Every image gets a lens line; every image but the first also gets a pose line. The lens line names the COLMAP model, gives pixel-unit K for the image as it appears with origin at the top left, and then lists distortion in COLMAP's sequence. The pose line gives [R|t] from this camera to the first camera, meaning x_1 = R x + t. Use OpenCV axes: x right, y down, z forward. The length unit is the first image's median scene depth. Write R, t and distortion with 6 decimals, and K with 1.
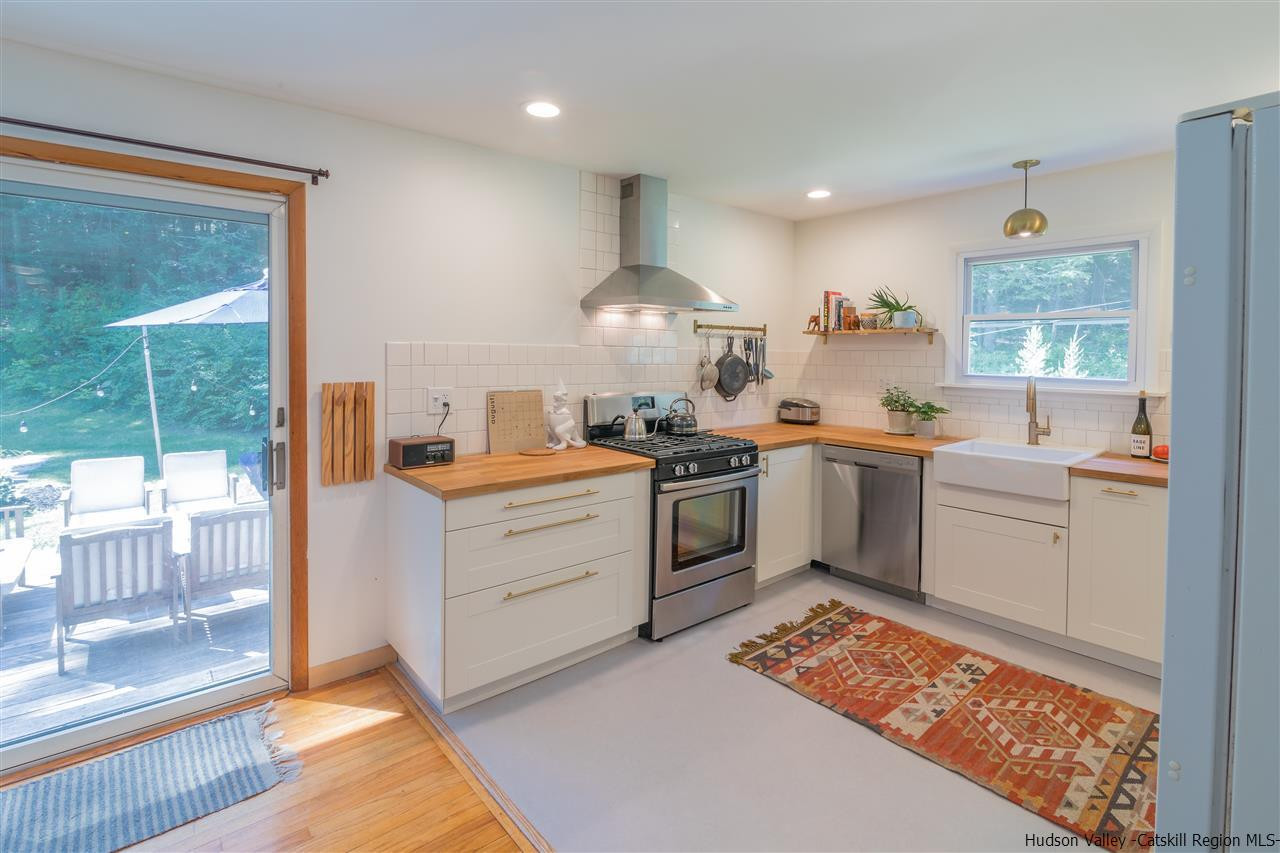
lens RADIAL K [[615.6, 0, 624.6], [0, 615.6, 367.4], [0, 0, 1]] dist [-0.007254, -0.003335]
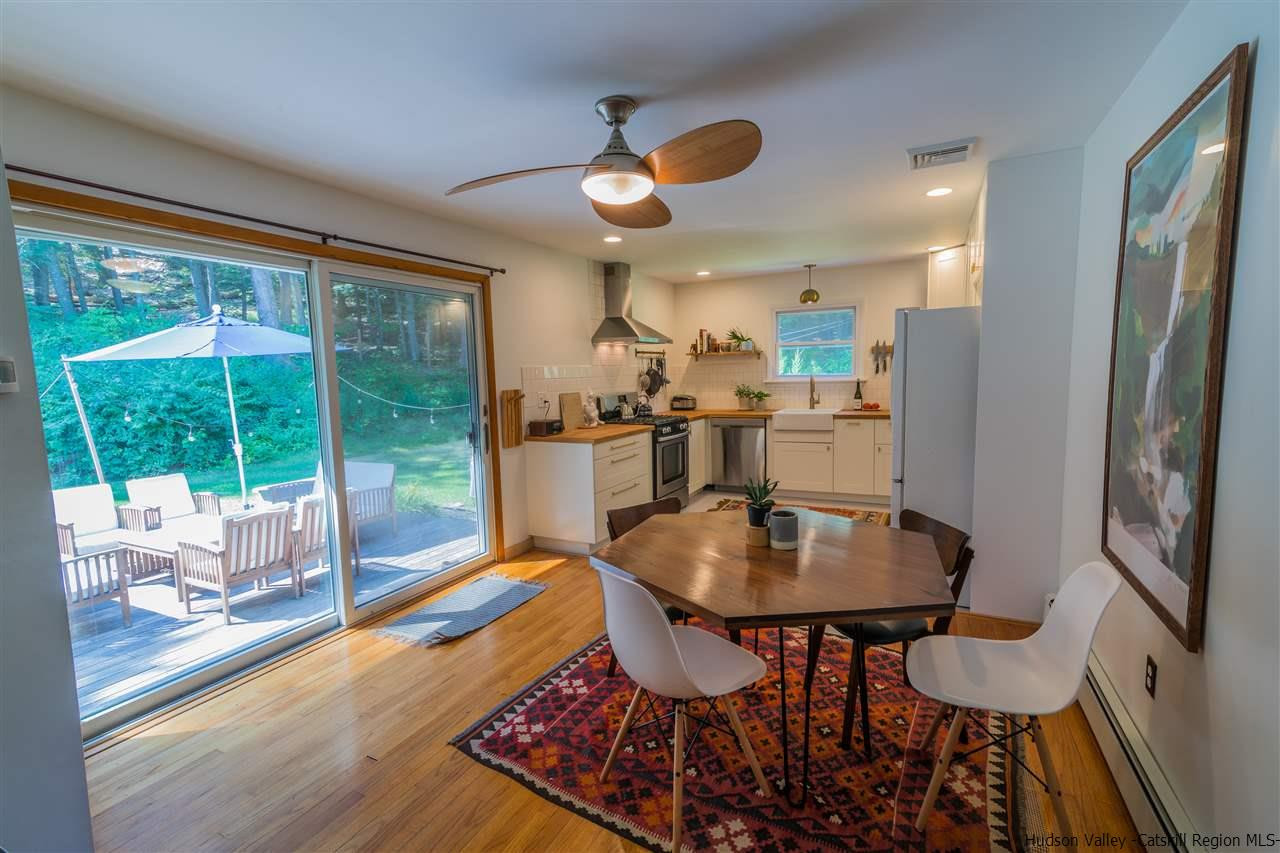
lens RADIAL K [[590.6, 0, 627.8], [0, 590.6, 435.1], [0, 0, 1]] dist [0.018530, 0.000411]
pose [[0.923744, -0.074366, 0.375722, -0.613549], [0.043693, 0.995026, 0.089520, 0.012885], [-0.380510, -0.066277, 0.922399, -0.548086]]
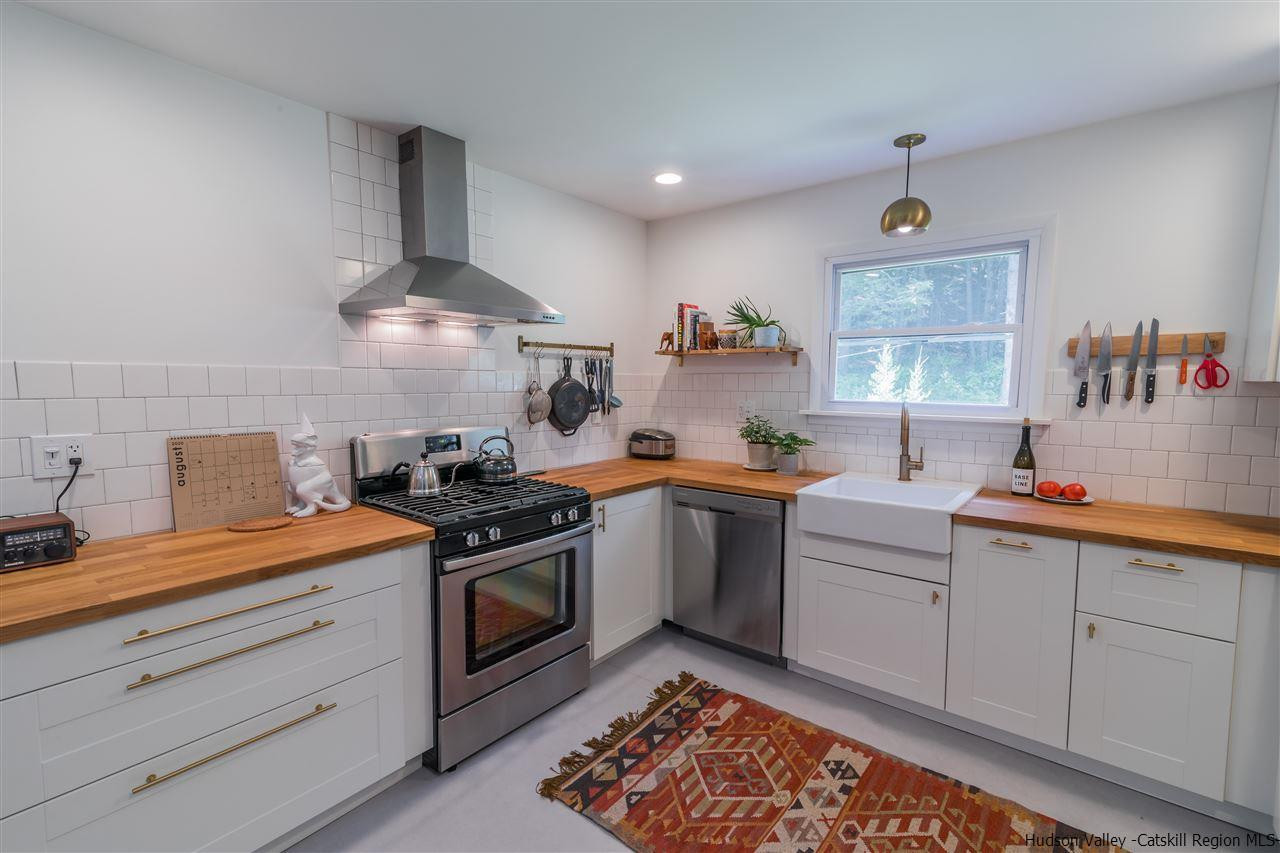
lens RADIAL K [[590.6, 0, 629.5], [0, 590.6, 435.7], [0, 0, 1]] dist [0.018530, 0.000411]
pose [[0.980927, -0.024683, 0.192804, 0.123509], [0.010316, 0.997118, 0.075167, -0.004907], [-0.194103, -0.071744, 0.978354, 0.257929]]
